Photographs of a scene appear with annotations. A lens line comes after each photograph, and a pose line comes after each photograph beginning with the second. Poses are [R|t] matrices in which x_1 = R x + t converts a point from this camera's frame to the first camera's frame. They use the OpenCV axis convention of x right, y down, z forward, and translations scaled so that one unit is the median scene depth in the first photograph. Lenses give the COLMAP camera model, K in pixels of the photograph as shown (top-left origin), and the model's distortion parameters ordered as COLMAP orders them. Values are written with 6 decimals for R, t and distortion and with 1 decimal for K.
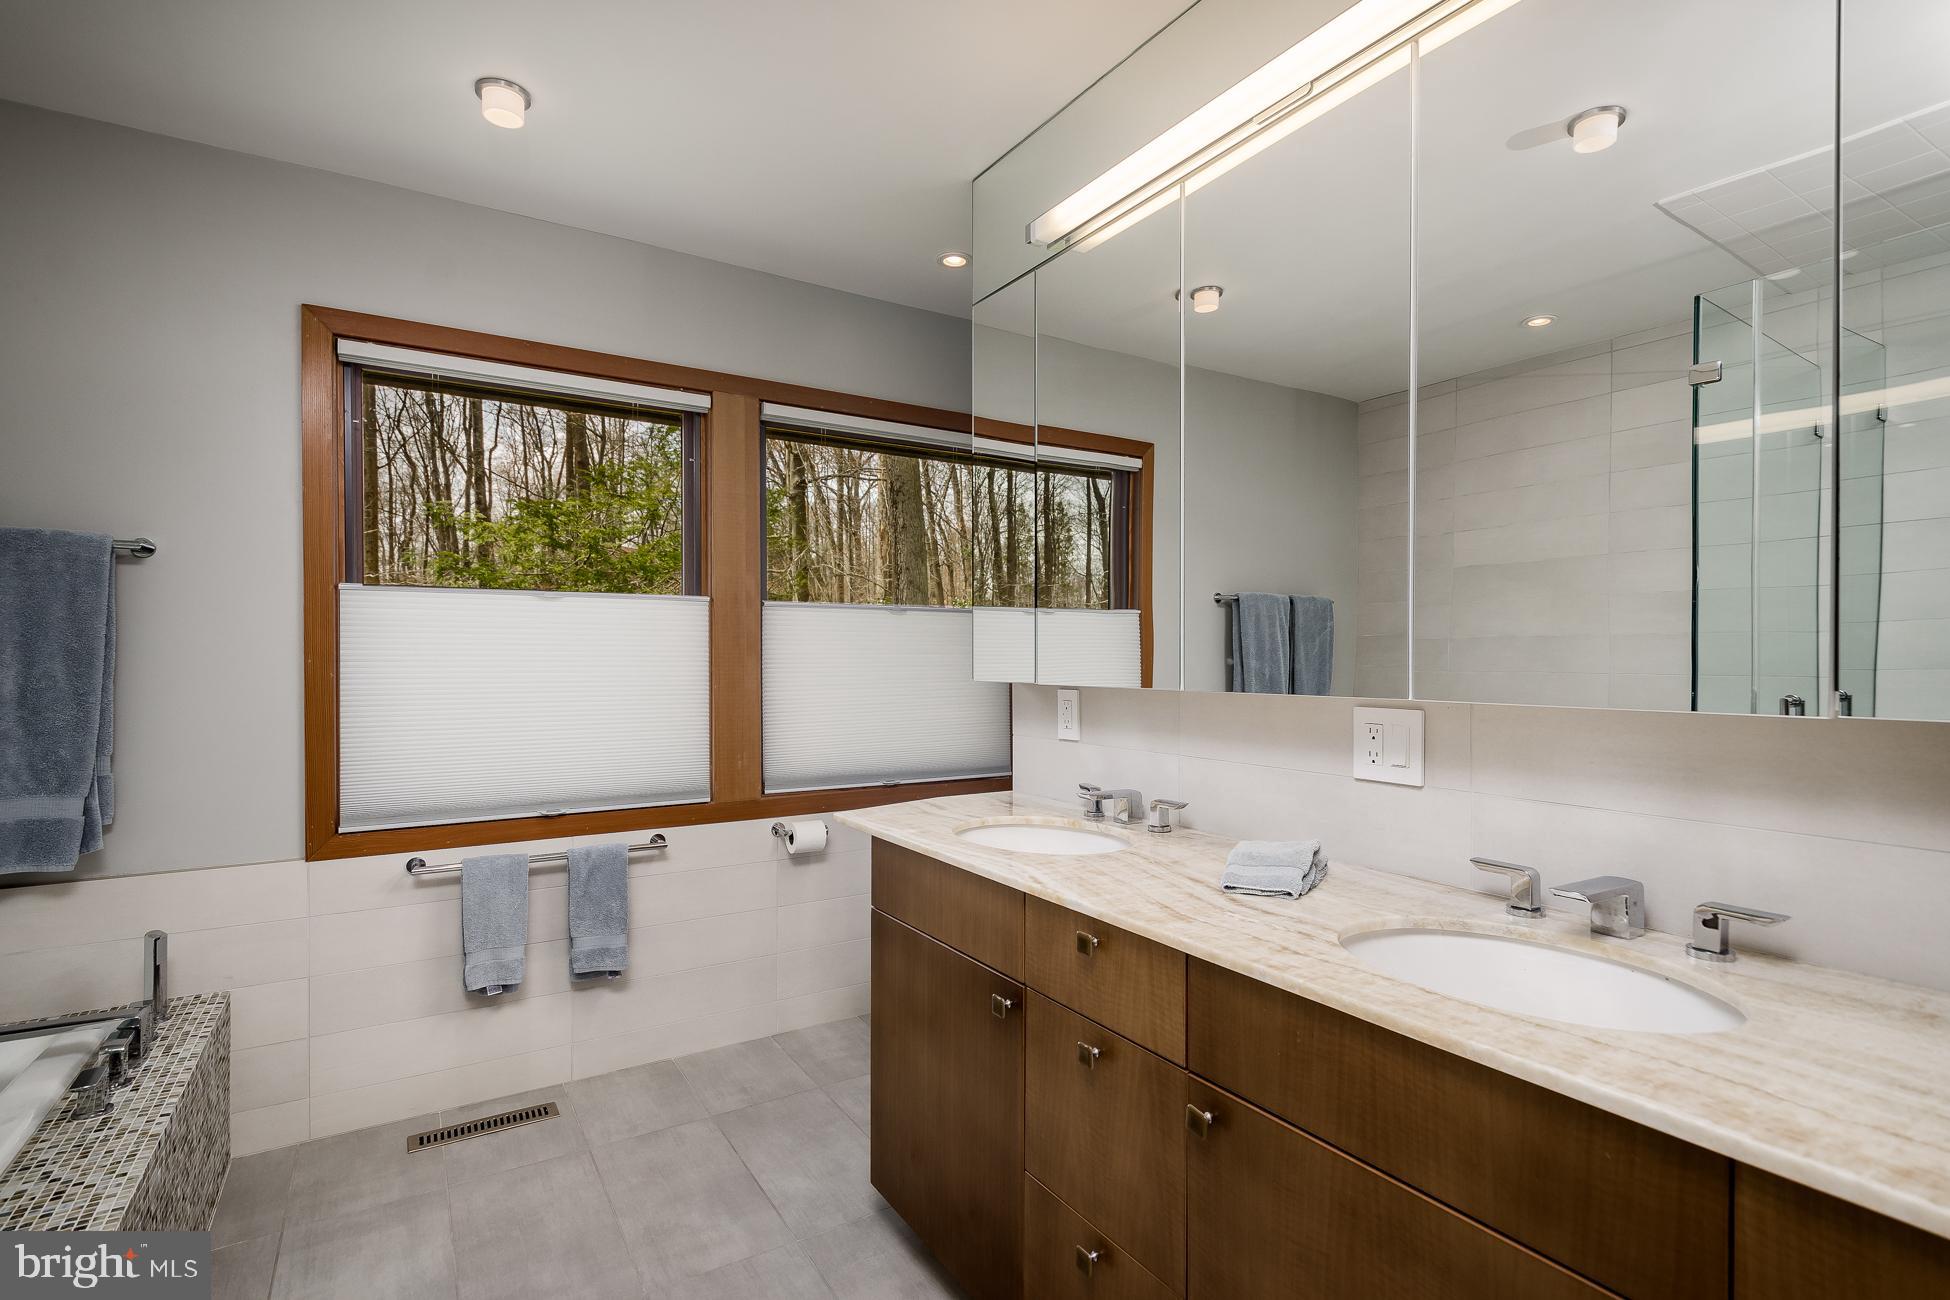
lens RADIAL K [[941.9, 0, 979.4], [0, 941.9, 654.9], [0, 0, 1]] dist [0.011739, 0.000120]
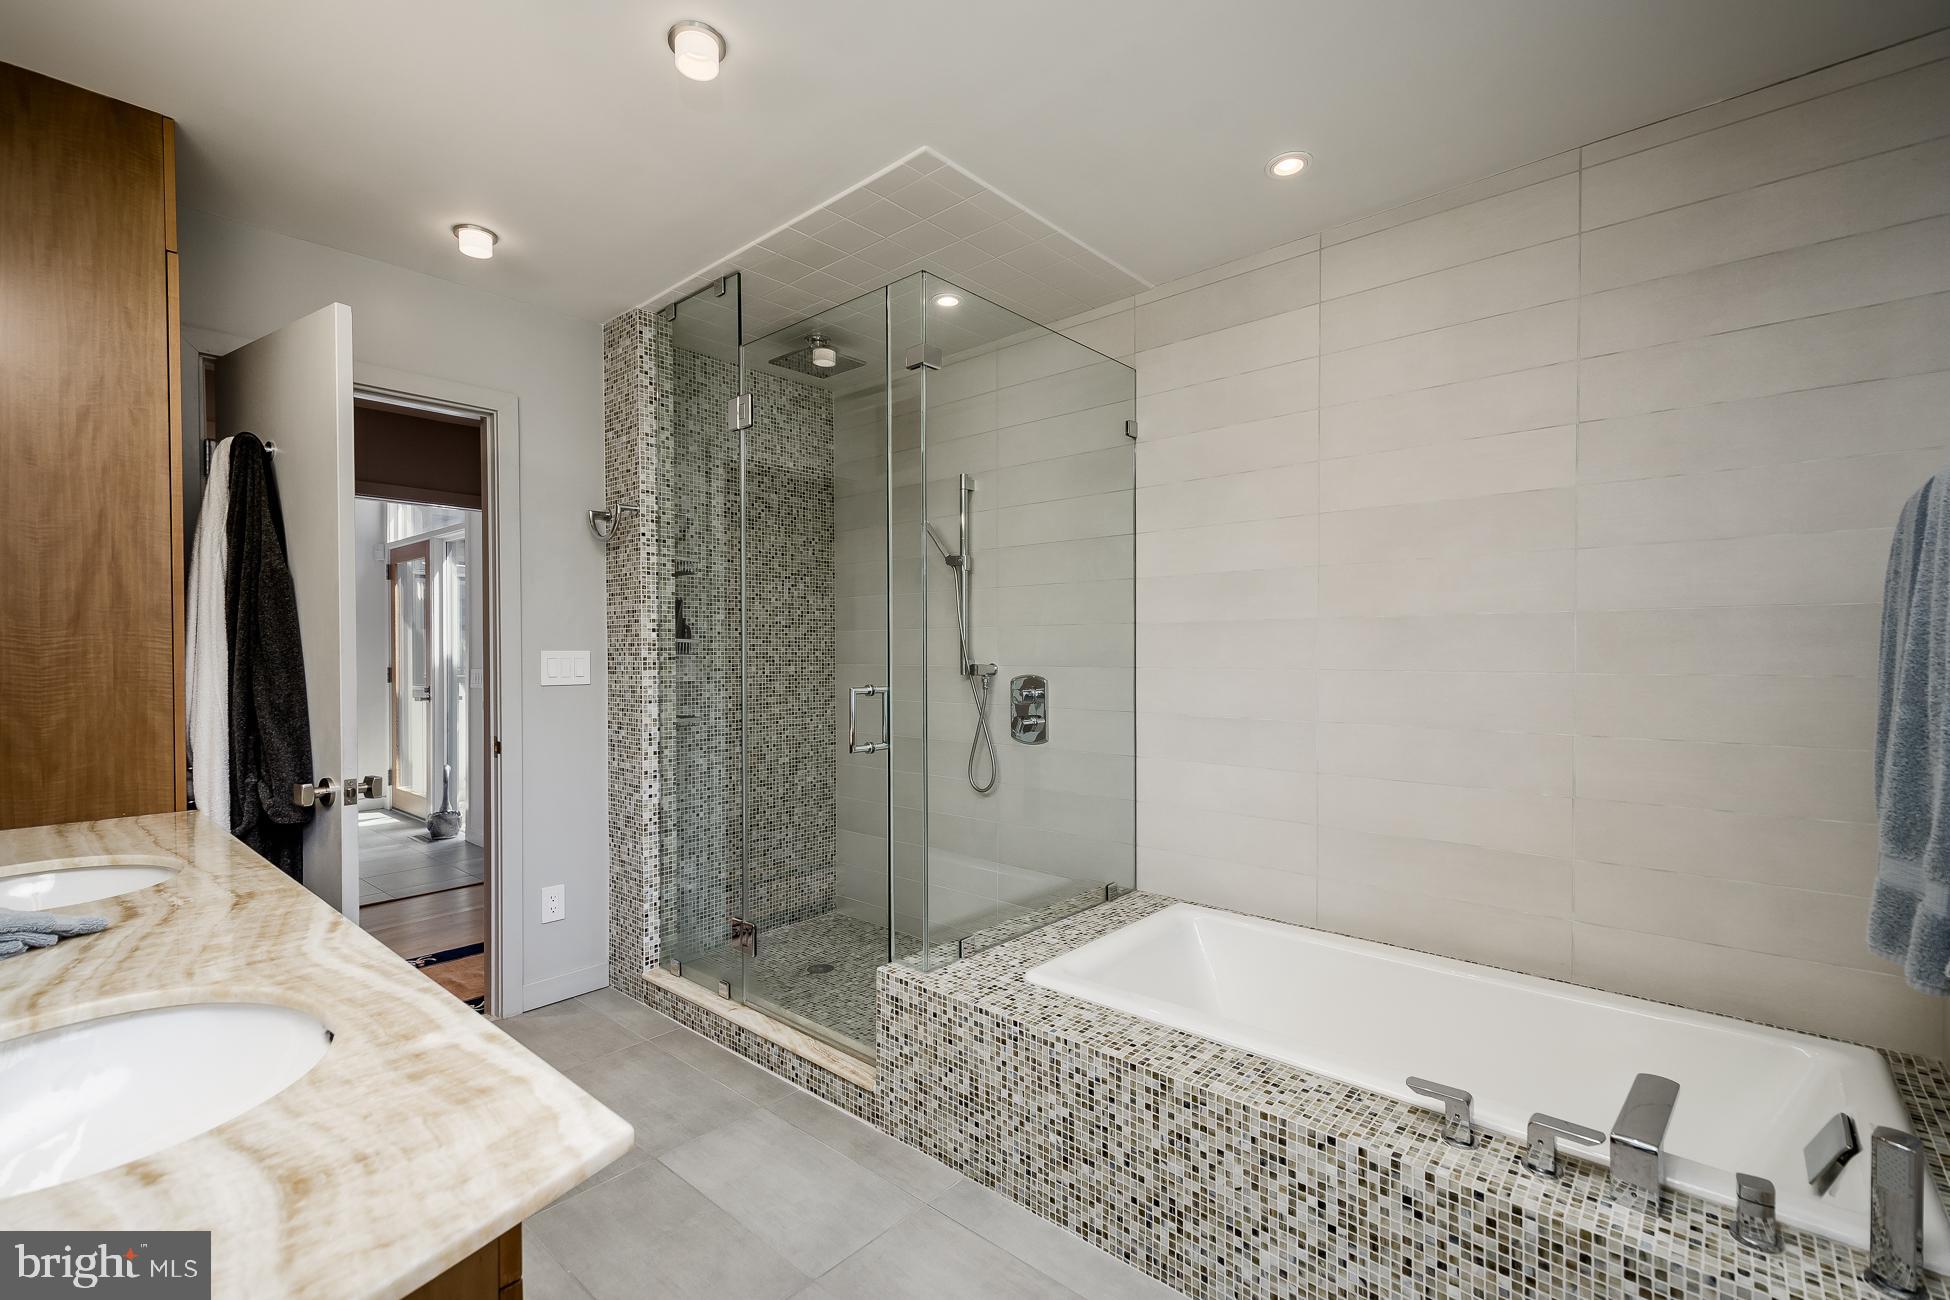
lens RADIAL K [[858.2, 0, 973.5], [0, 858.2, 653.7], [0, 0, 1]] dist [0.000145, 0.000023]
pose [[-0.959467, 0.000661, -0.281822, -0.260245], [-0.001117, 0.999980, 0.006148, -0.002766], [0.281820, 0.006214, -0.959447, 1.856322]]
